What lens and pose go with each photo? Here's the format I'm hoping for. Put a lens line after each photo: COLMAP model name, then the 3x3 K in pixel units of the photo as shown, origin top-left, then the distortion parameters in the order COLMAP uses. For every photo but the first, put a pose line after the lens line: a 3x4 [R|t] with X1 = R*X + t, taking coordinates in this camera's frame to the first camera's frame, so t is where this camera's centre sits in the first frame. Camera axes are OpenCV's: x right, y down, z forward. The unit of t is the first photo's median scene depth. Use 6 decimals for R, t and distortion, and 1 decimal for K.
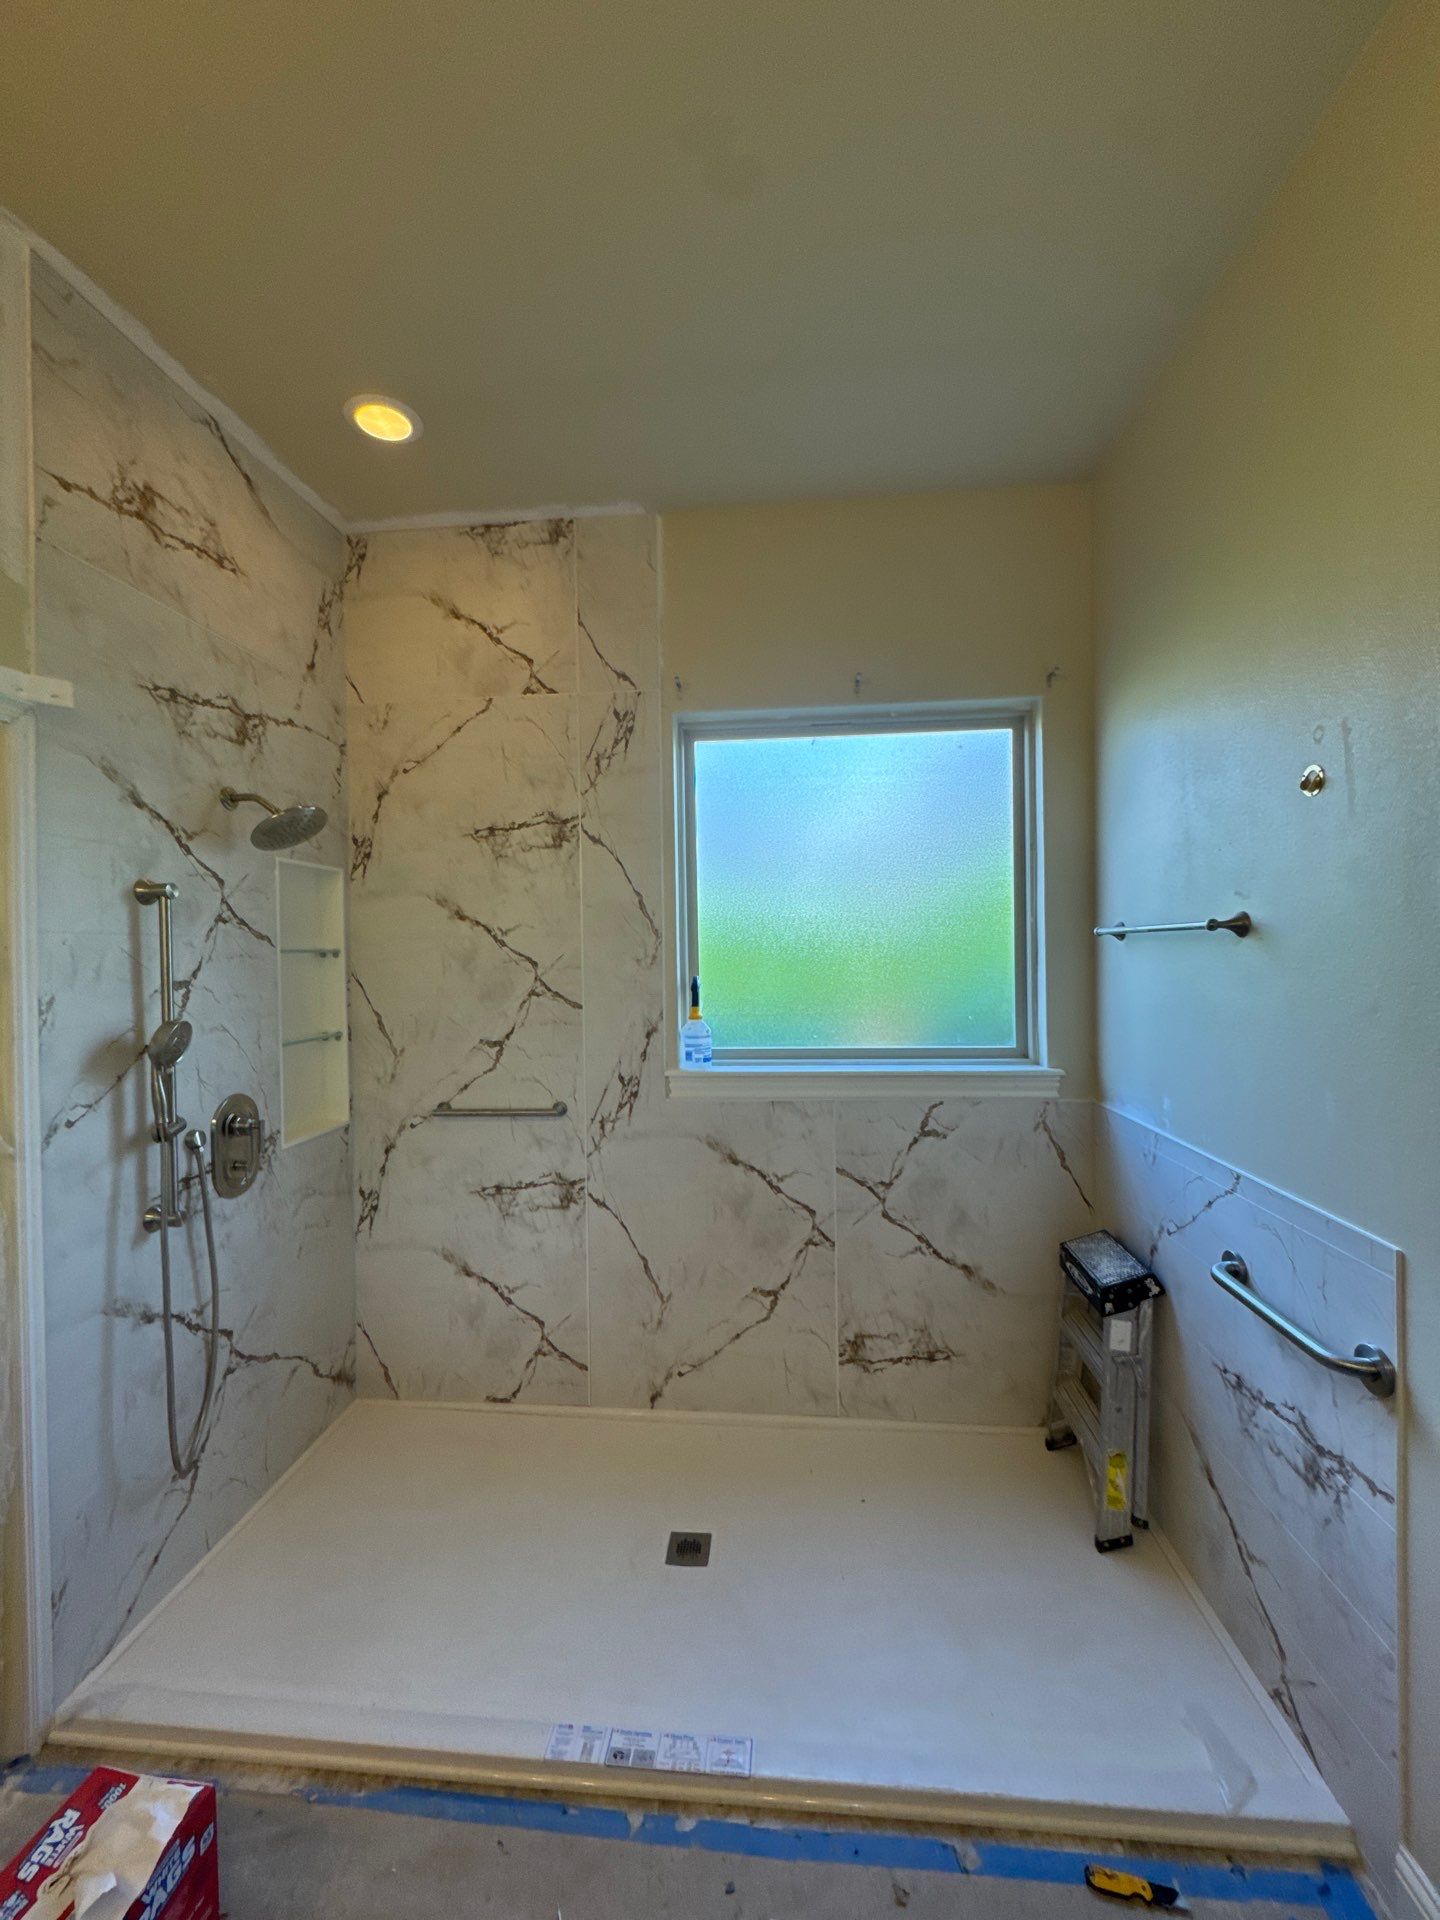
lens RADIAL K [[767.6, 0, 719.8], [0, 767.6, 959.9], [0, 0, 1]] dist [-0.001869, -0.000304]
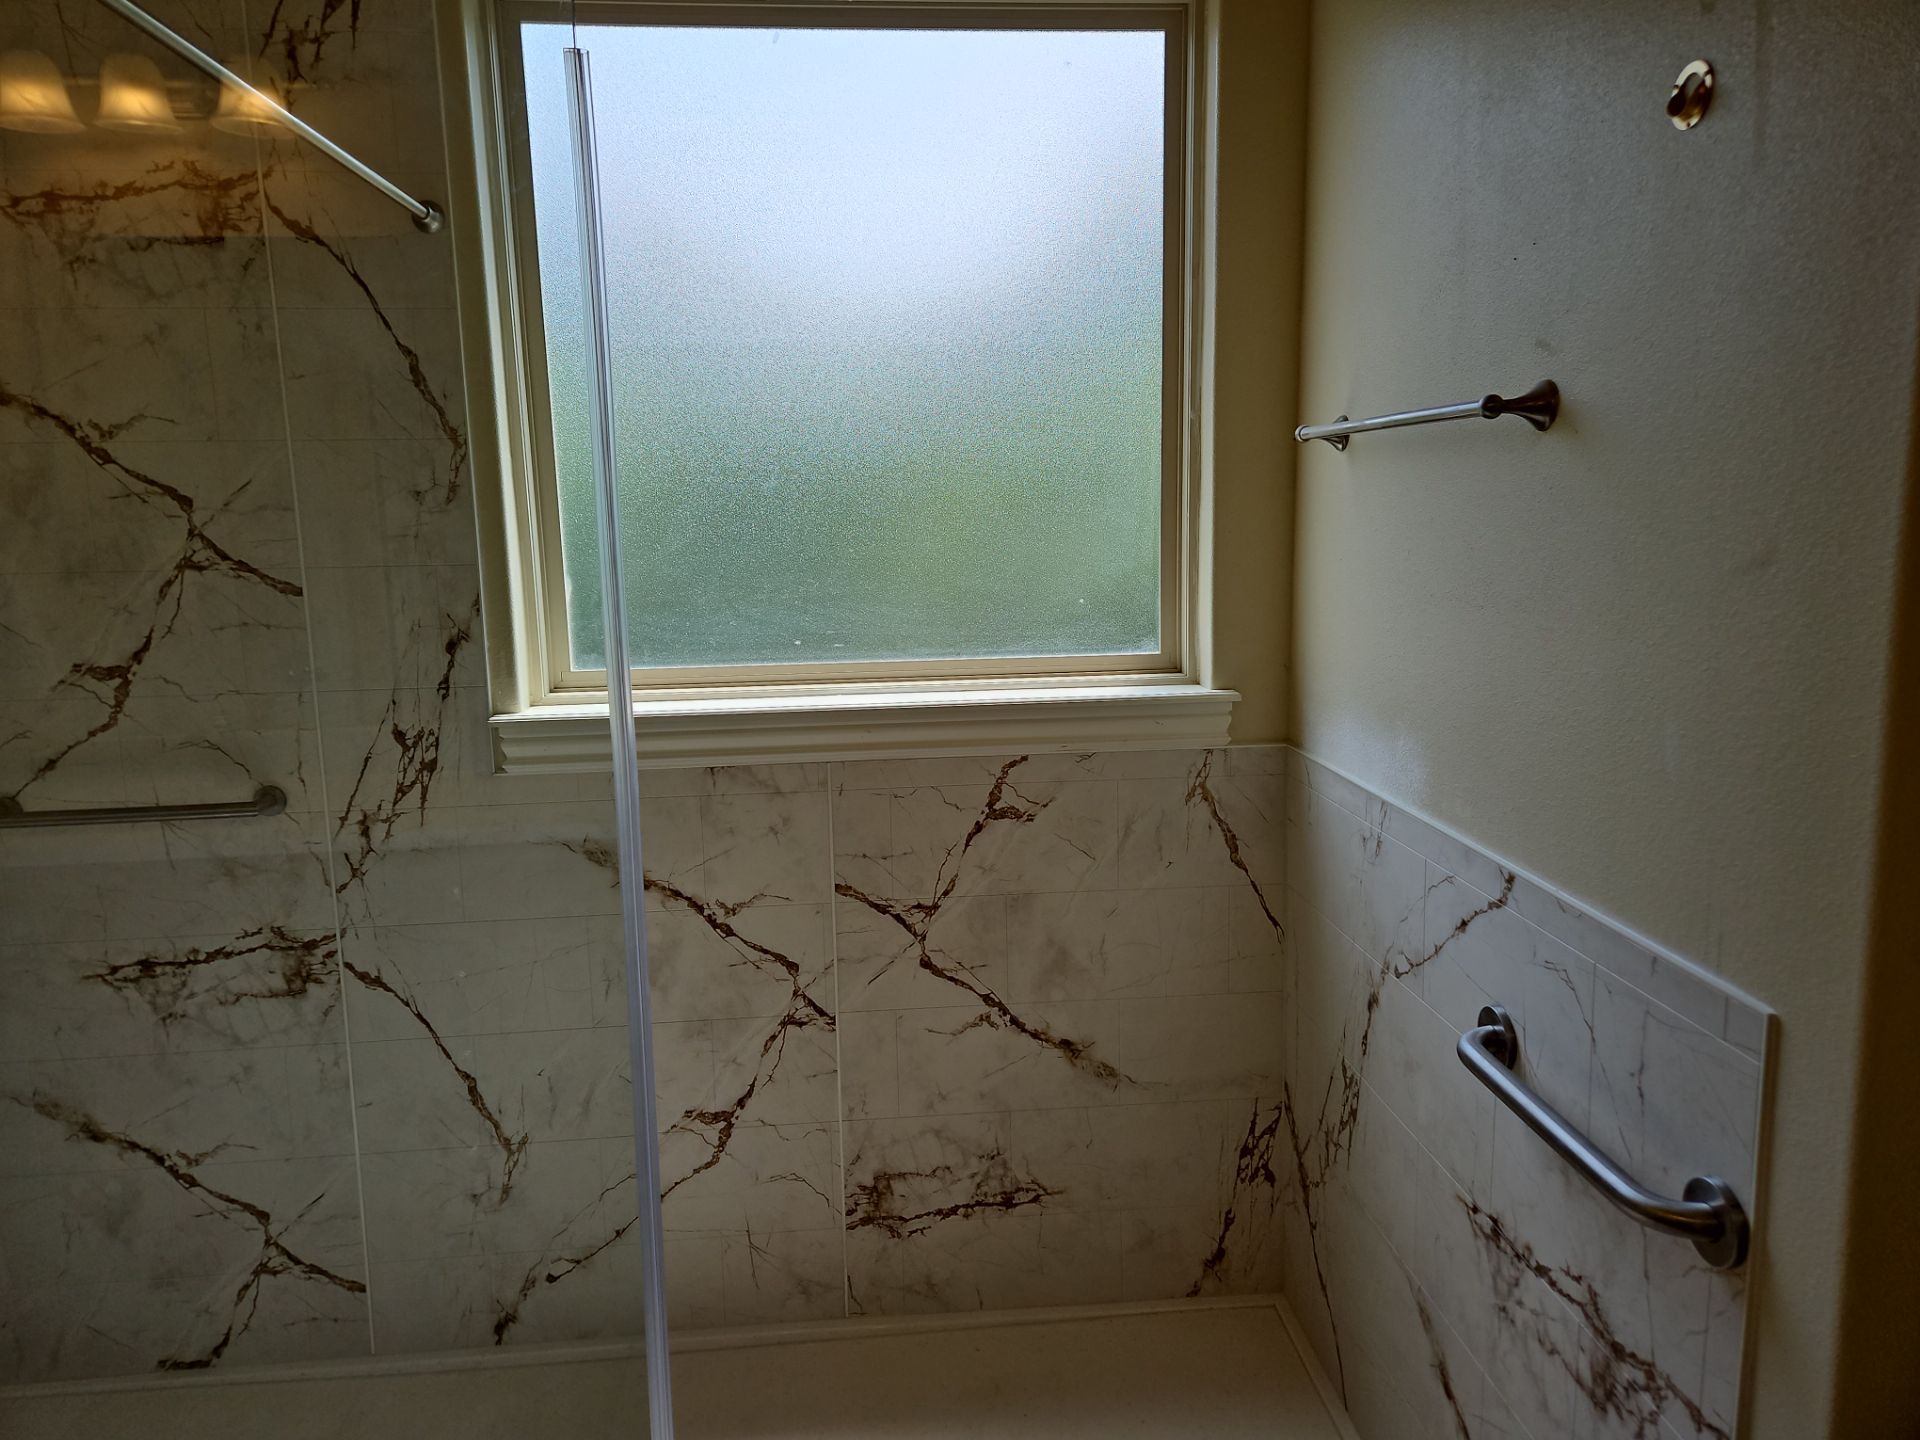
lens RADIAL K [[1289.5, 0, 975.5], [0, 1289.5, 698.0], [0, 0, 1]] dist [0.072887, -0.061421]
pose [[0.983421, -0.031316, 0.178612, 0.091794], [0.005549, 0.989711, 0.142974, 0.012711], [-0.181252, -0.139612, 0.973476, 0.119745]]
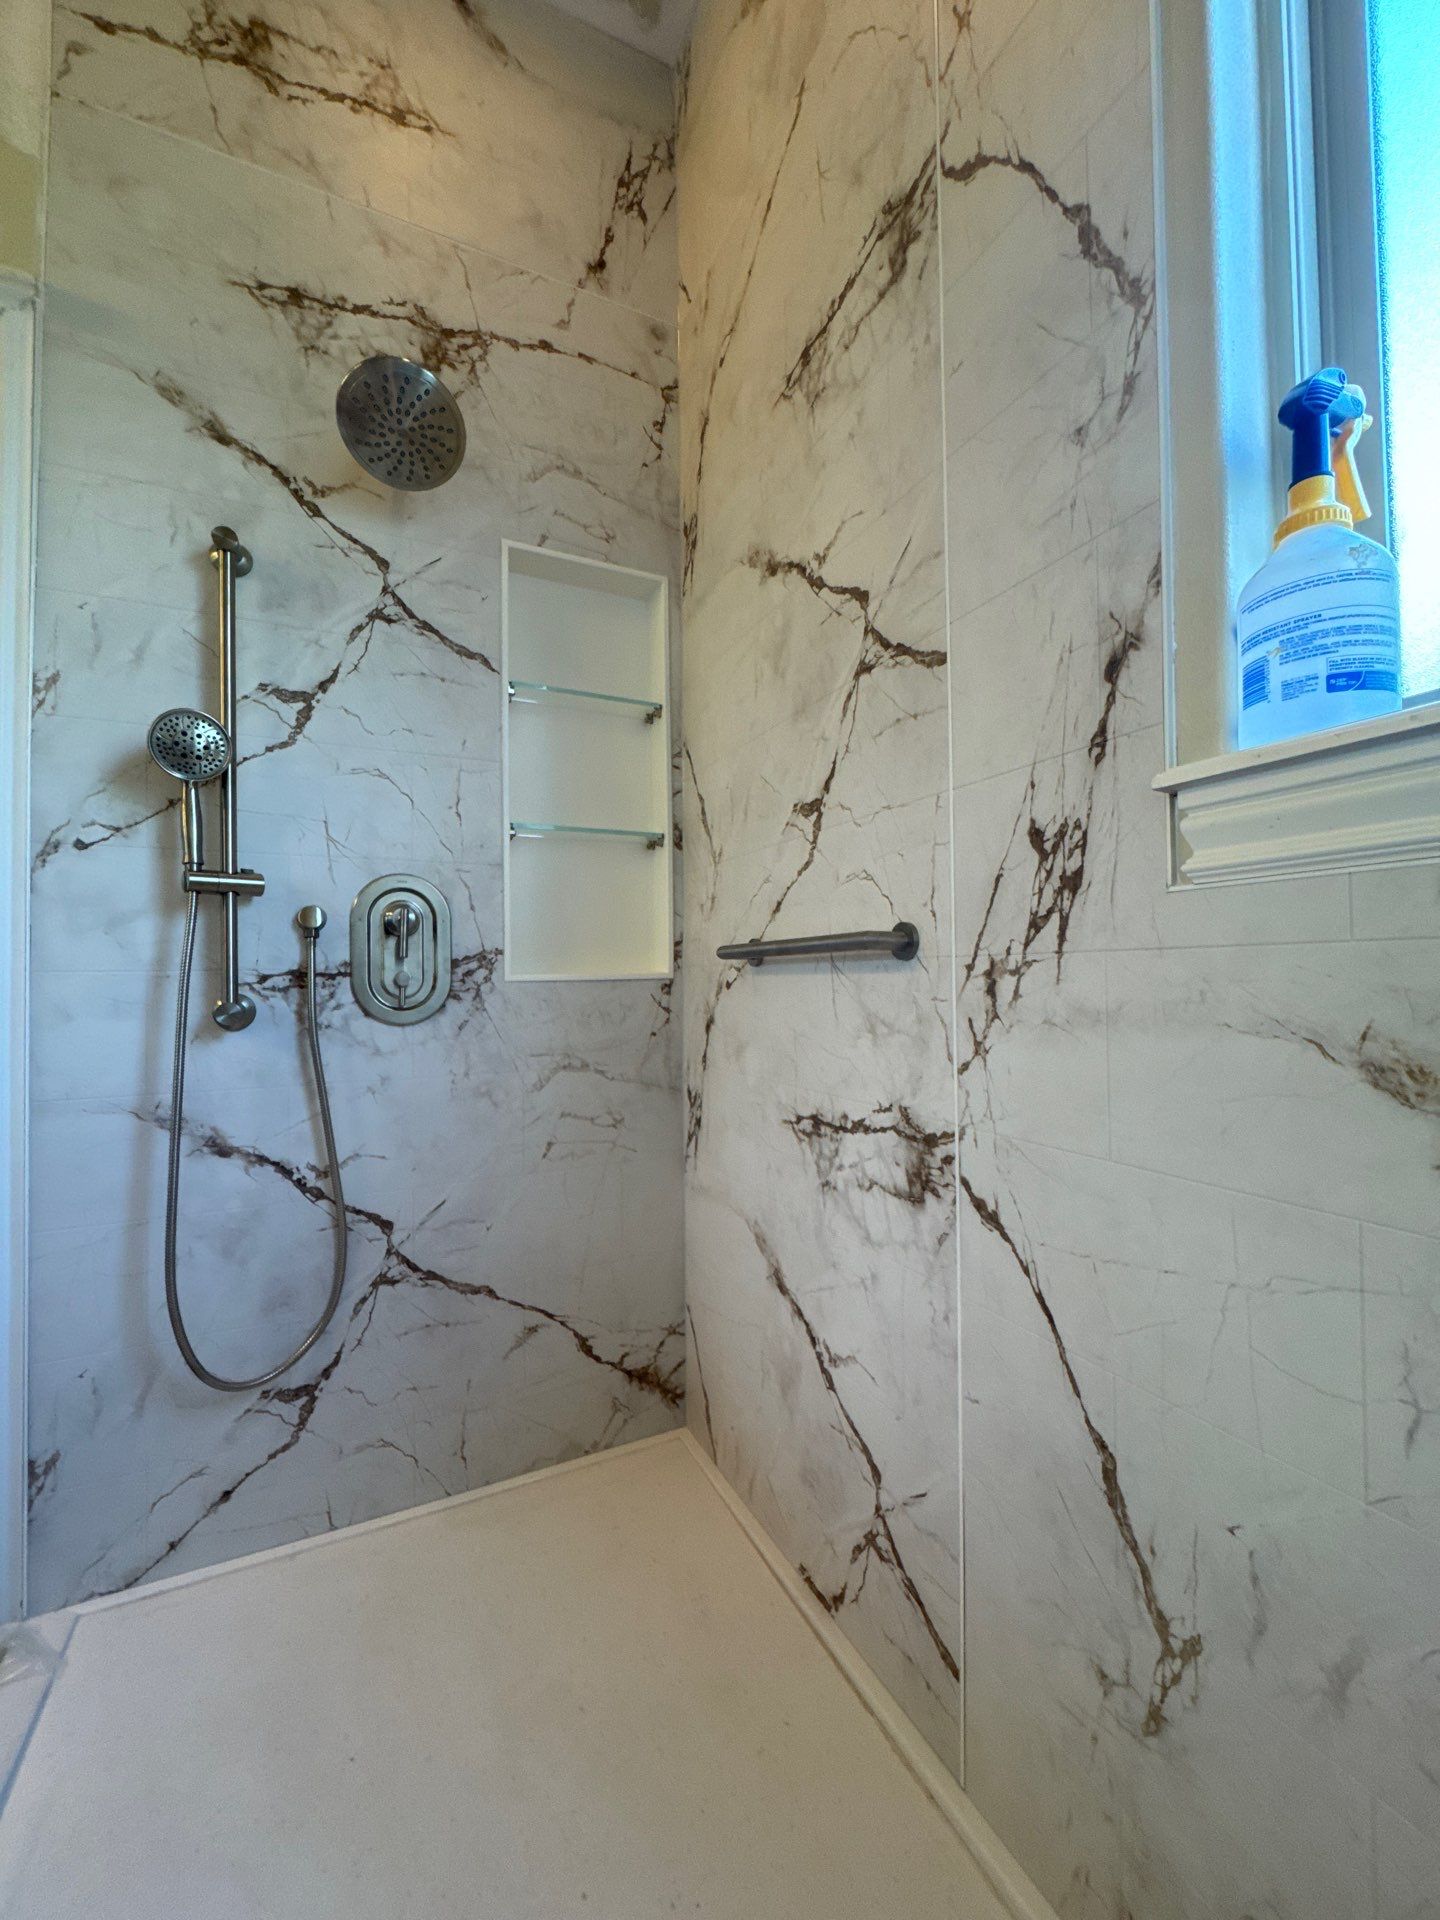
lens RADIAL K [[767.6, 0, 713.0], [0, 767.6, 957.4], [0, 0, 1]] dist [-0.001869, -0.000304]
pose [[0.516100, -0.008731, -0.856484, 0.076838], [-0.004430, 0.999907, -0.012862, 0.218410], [0.856517, 0.010432, 0.516013, 0.754335]]
